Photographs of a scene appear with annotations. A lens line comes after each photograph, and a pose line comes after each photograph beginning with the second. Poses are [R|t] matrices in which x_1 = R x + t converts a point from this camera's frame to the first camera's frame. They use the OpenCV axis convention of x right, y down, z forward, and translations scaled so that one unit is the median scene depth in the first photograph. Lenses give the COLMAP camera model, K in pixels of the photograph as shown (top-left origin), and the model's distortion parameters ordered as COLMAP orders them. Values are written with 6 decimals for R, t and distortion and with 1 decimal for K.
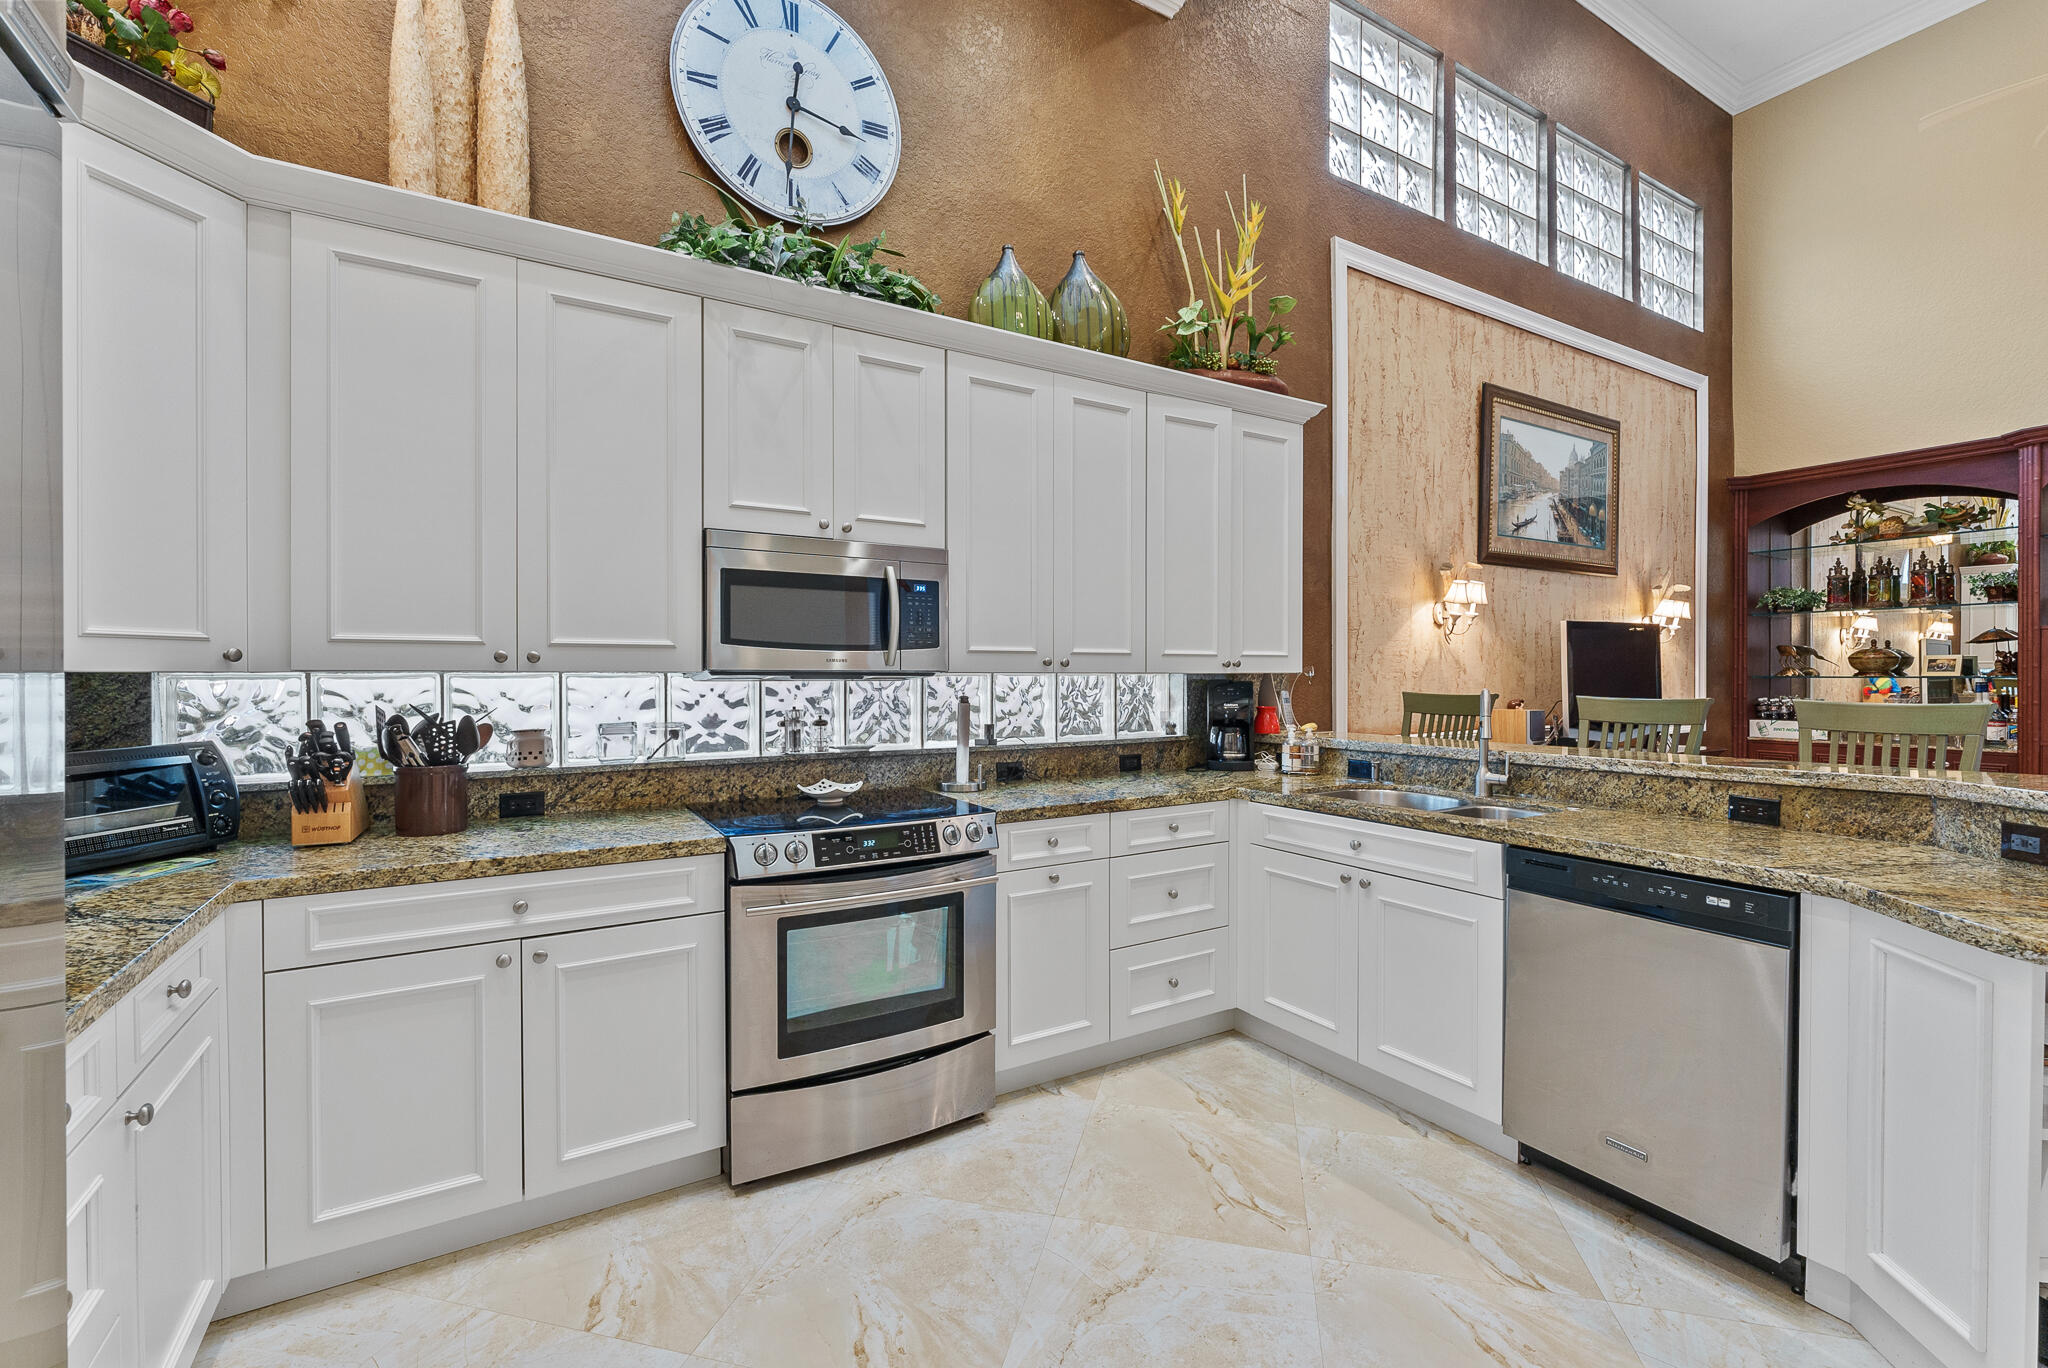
lens RADIAL K [[882.9, 0, 1021.9], [0, 882.9, 674.3], [0, 0, 1]] dist [-0.001331, -0.000708]
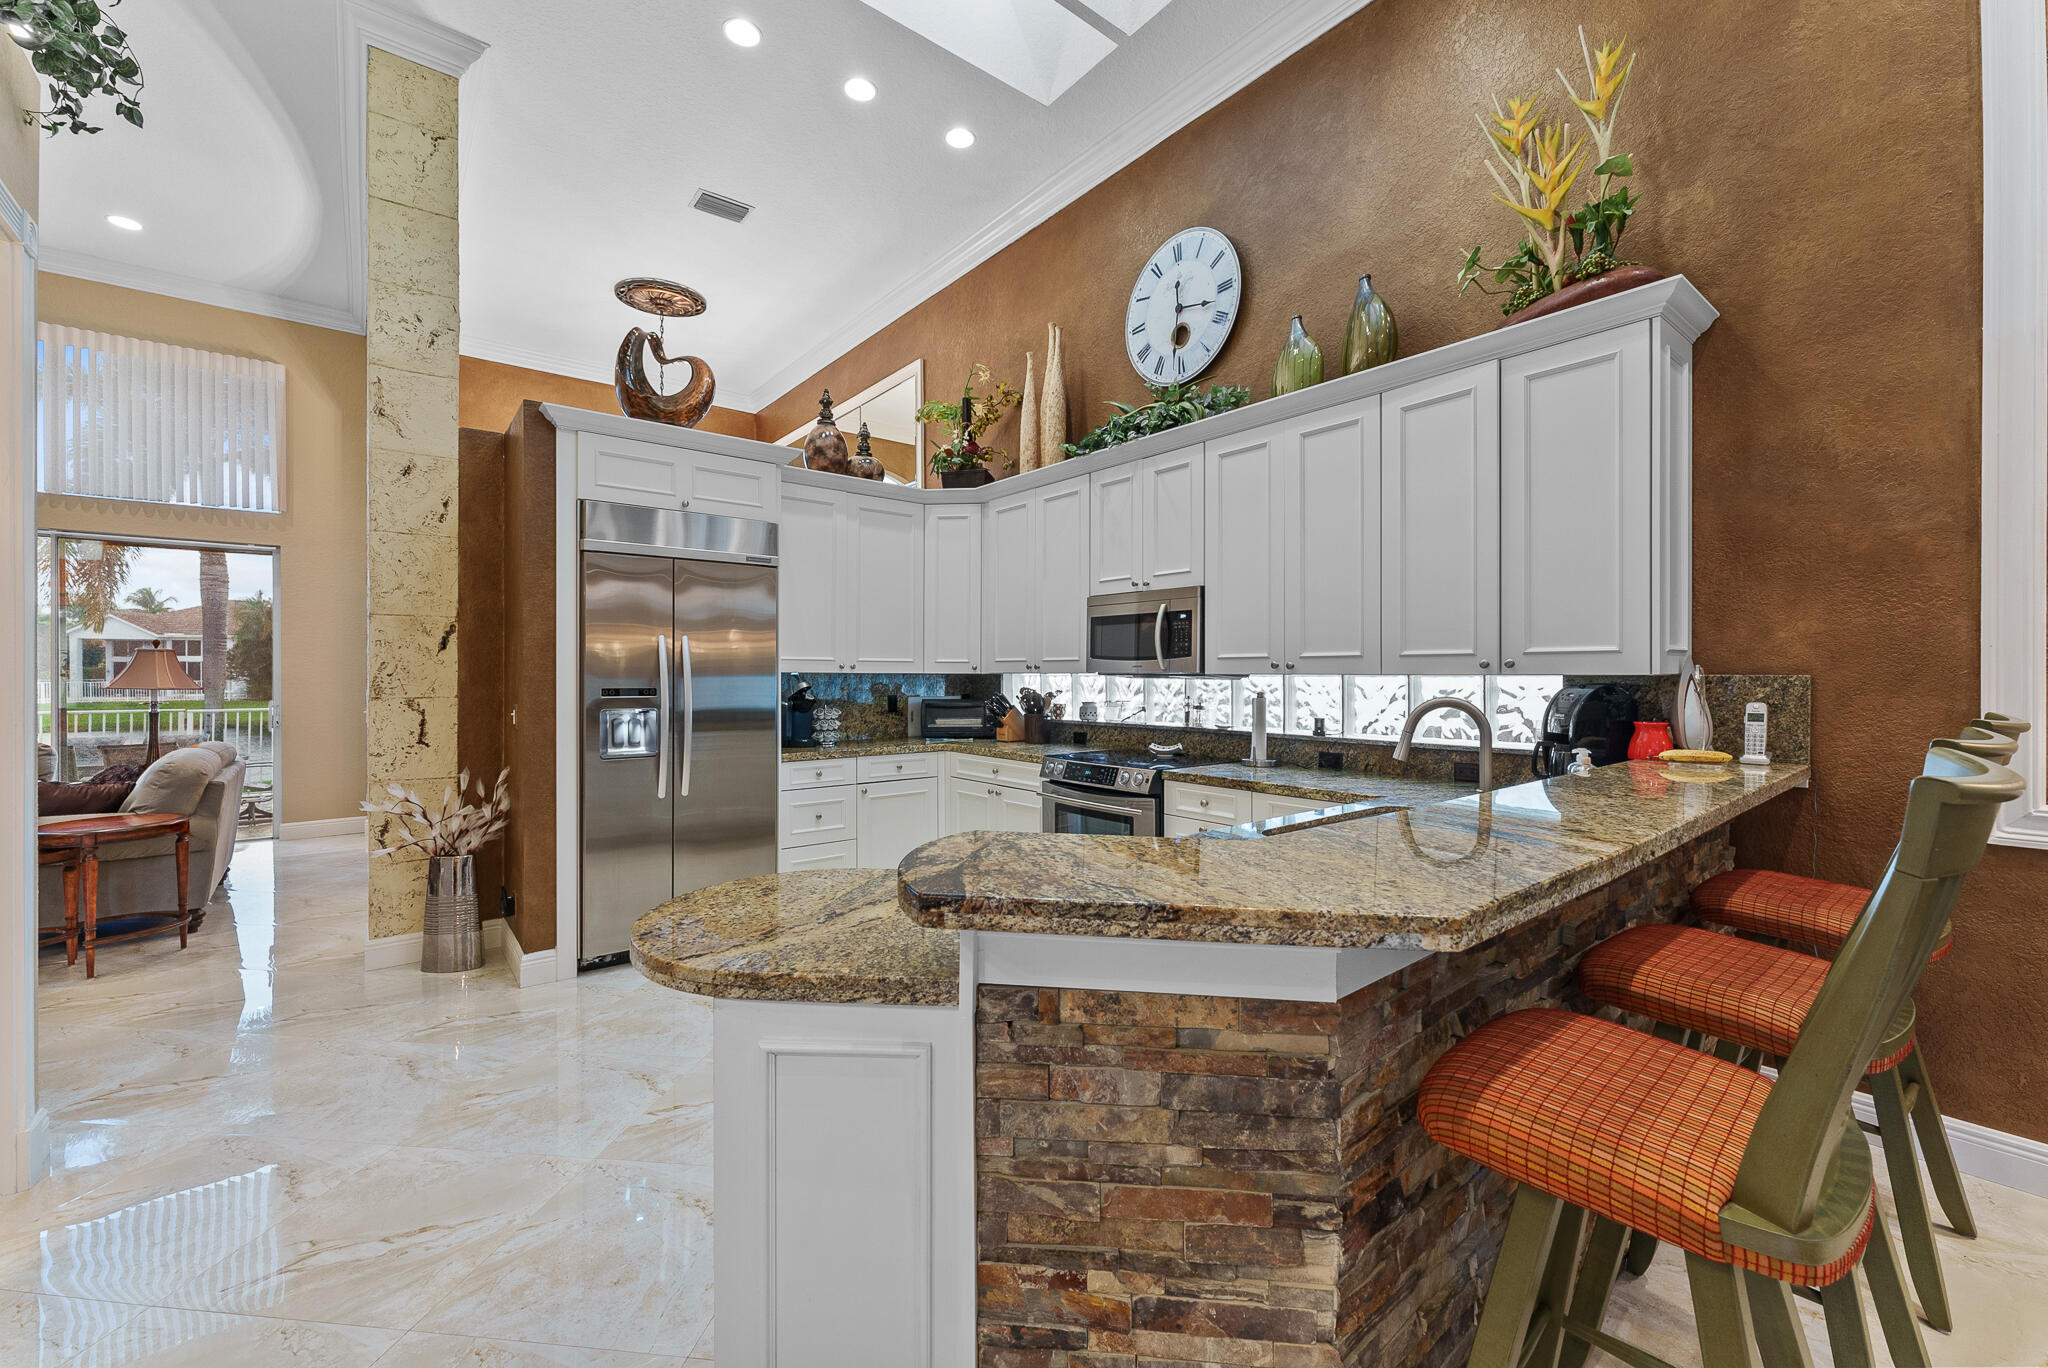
lens RADIAL K [[828.0, 0, 1022.8], [0, 828.0, 673.1], [0, 0, 1]] dist [0.002844, -0.000850]
pose [[0.123585, 0.000608, -0.992334, 1.105654], [-0.000946, 0.999999, 0.000495, -0.003352], [0.992334, 0.000878, 0.123585, 0.522683]]
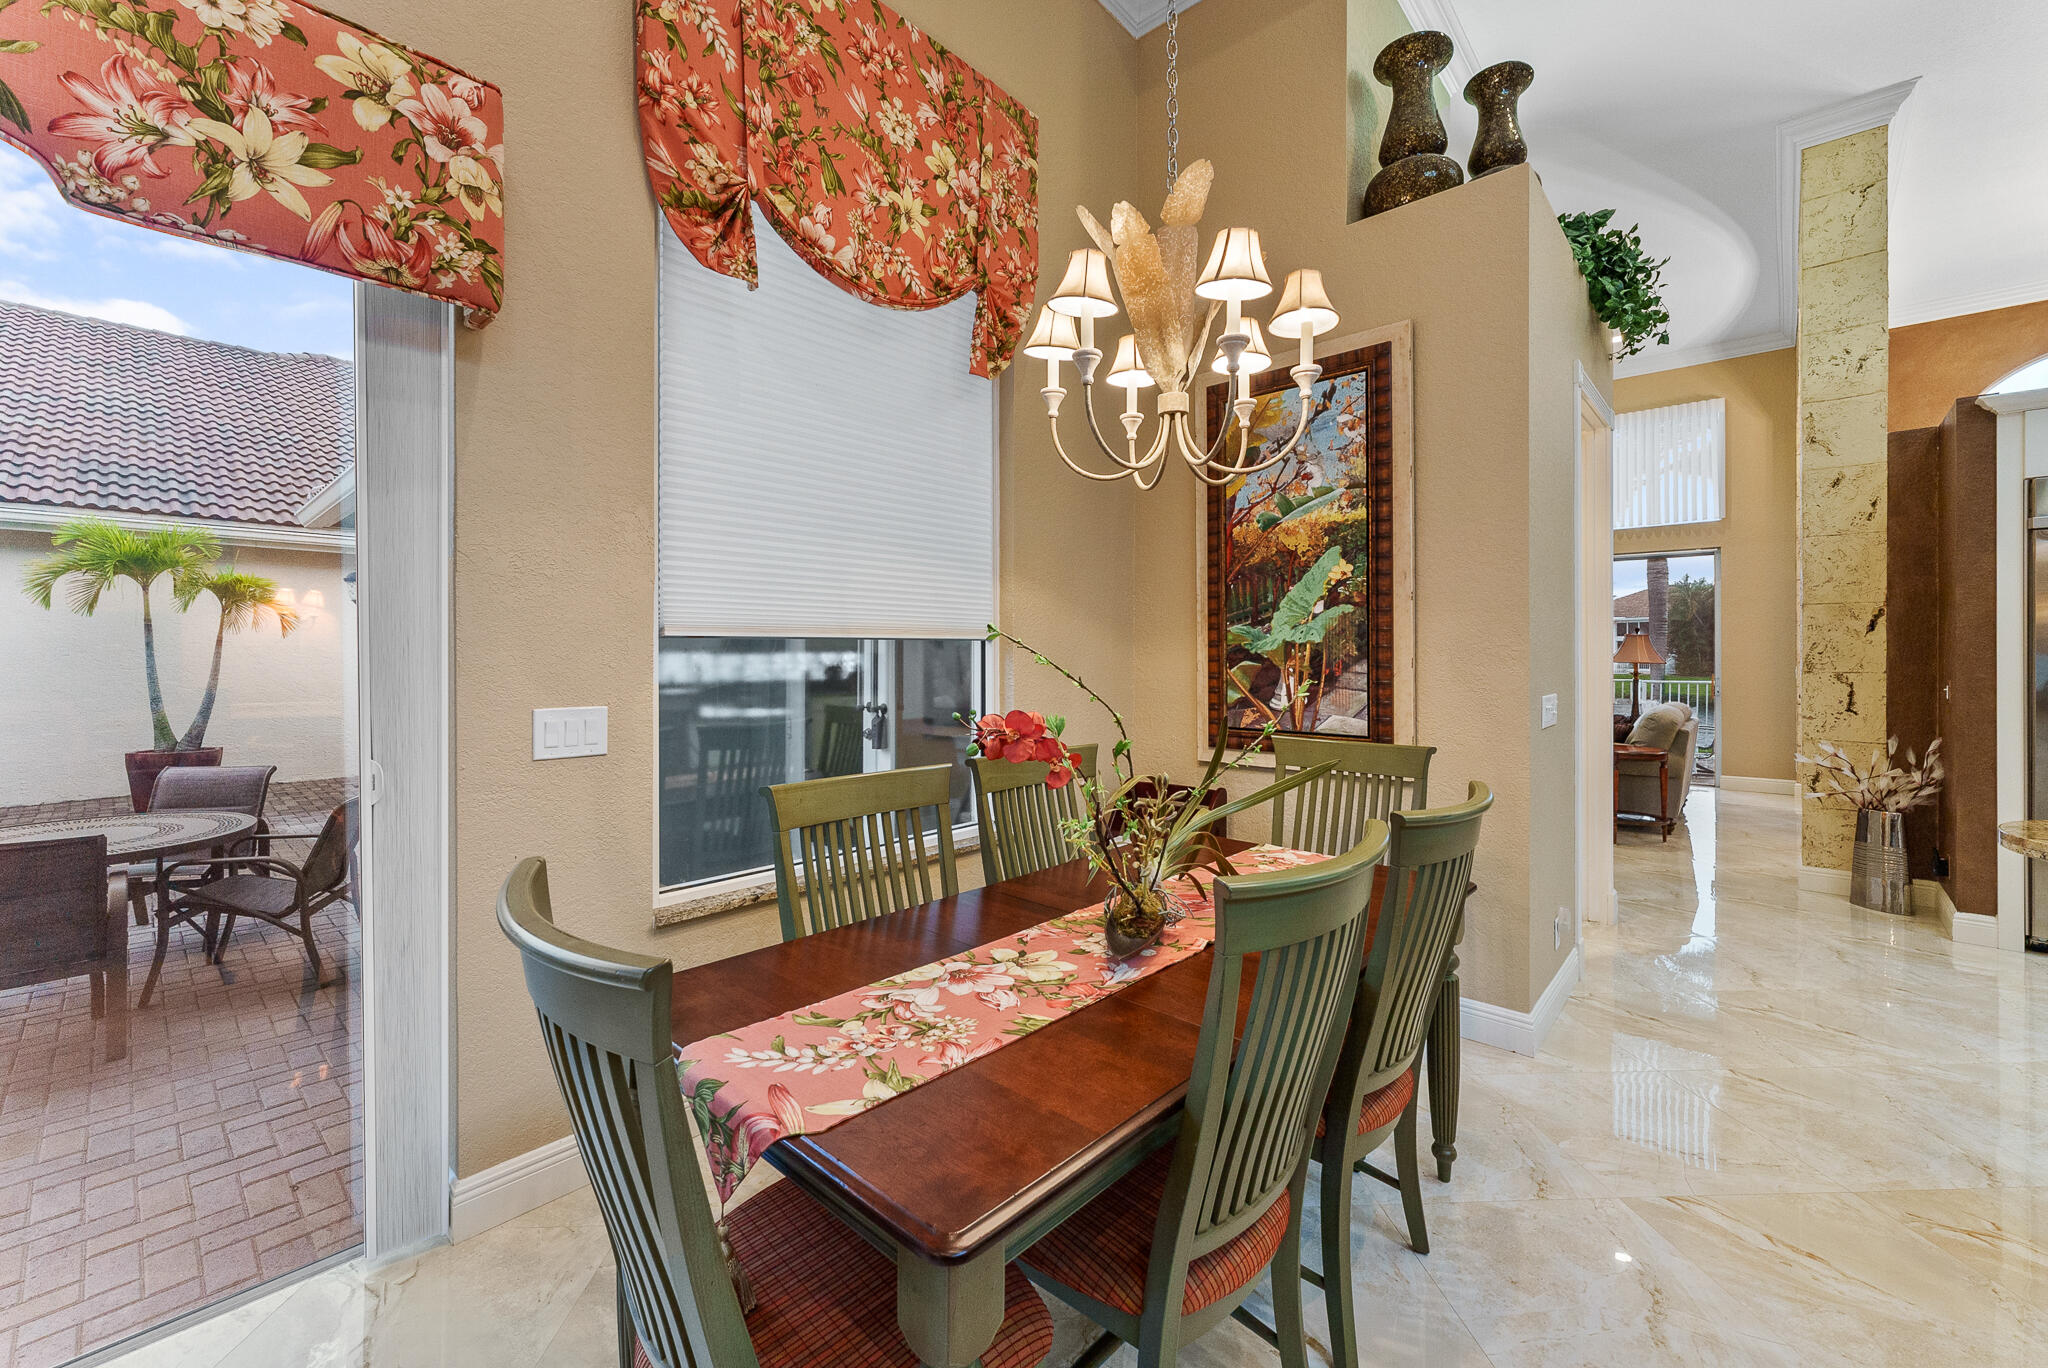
lens RADIAL K [[828.0, 0, 1028.6], [0, 828.0, 654.1], [0, 0, 1]] dist [0.002844, -0.000850]
pose [[-0.960124, 0.002951, -0.279557, 1.572131], [0.002125, 0.999992, 0.003258, -0.005115], [0.279565, 0.002533, -0.960123, 0.787993]]
